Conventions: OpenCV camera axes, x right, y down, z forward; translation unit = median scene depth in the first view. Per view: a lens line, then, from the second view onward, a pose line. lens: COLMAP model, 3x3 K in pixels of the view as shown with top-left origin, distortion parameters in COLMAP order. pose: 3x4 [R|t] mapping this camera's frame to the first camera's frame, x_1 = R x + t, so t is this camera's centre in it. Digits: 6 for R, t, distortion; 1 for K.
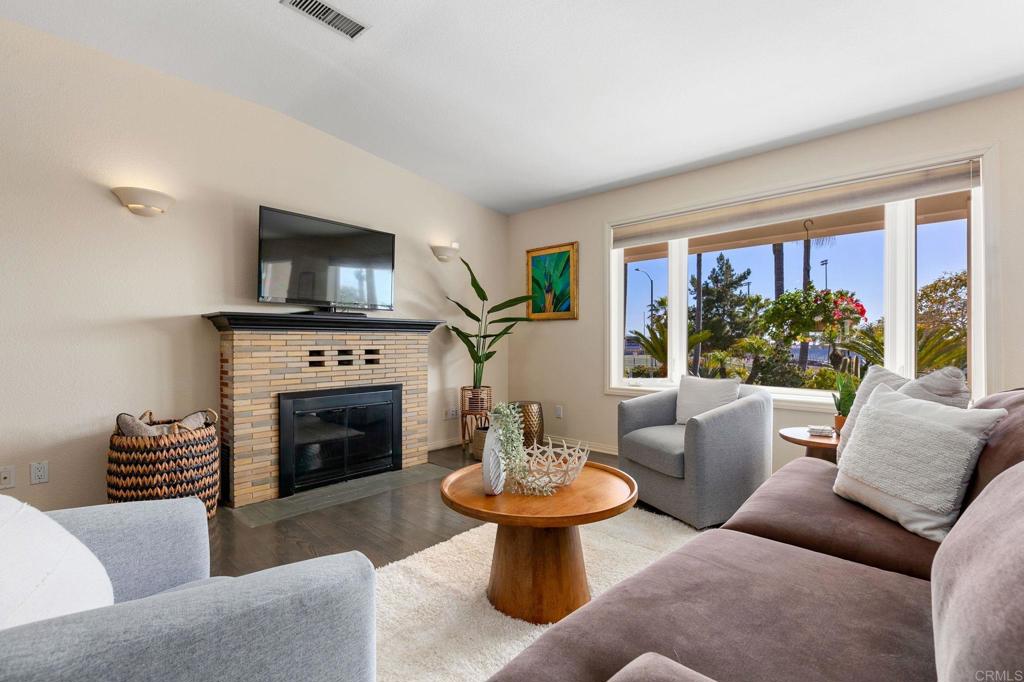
lens RADIAL K [[468.4, 0, 516.1], [0, 468.4, 342.4], [0, 0, 1]] dist [0.001385, 0.000006]
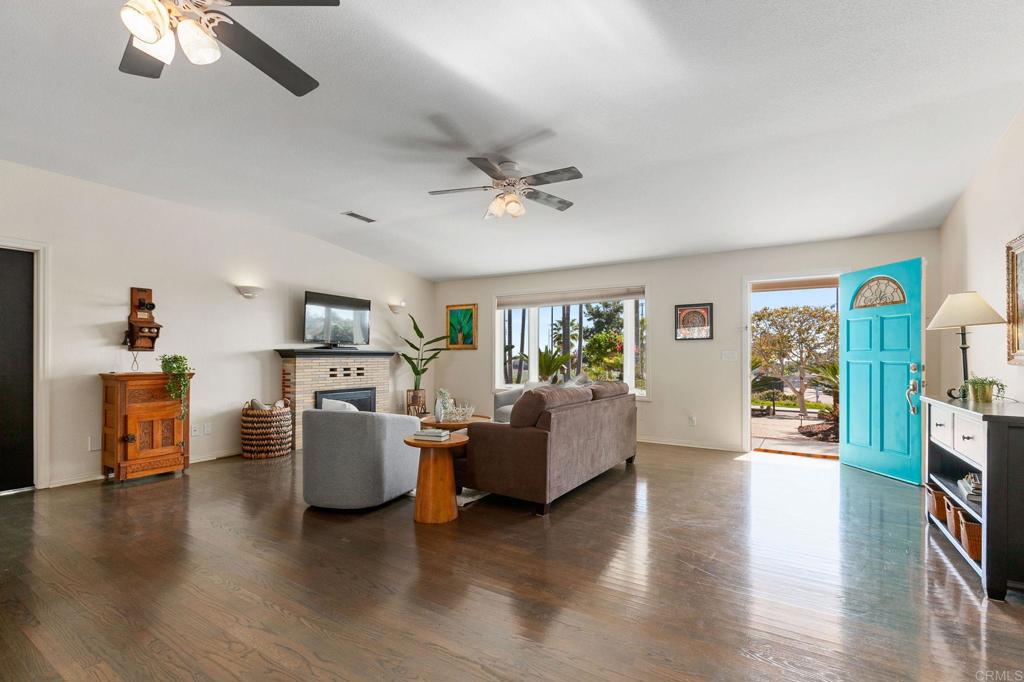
lens RADIAL K [[468.4, 0, 514.9], [0, 468.4, 355.2], [0, 0, 1]] dist [0.001385, 0.000006]
pose [[0.982321, 0.004444, 0.187151, -0.053010], [-0.003543, 0.999980, -0.005146, -0.020196], [-0.187171, 0.004392, 0.982318, -0.713453]]
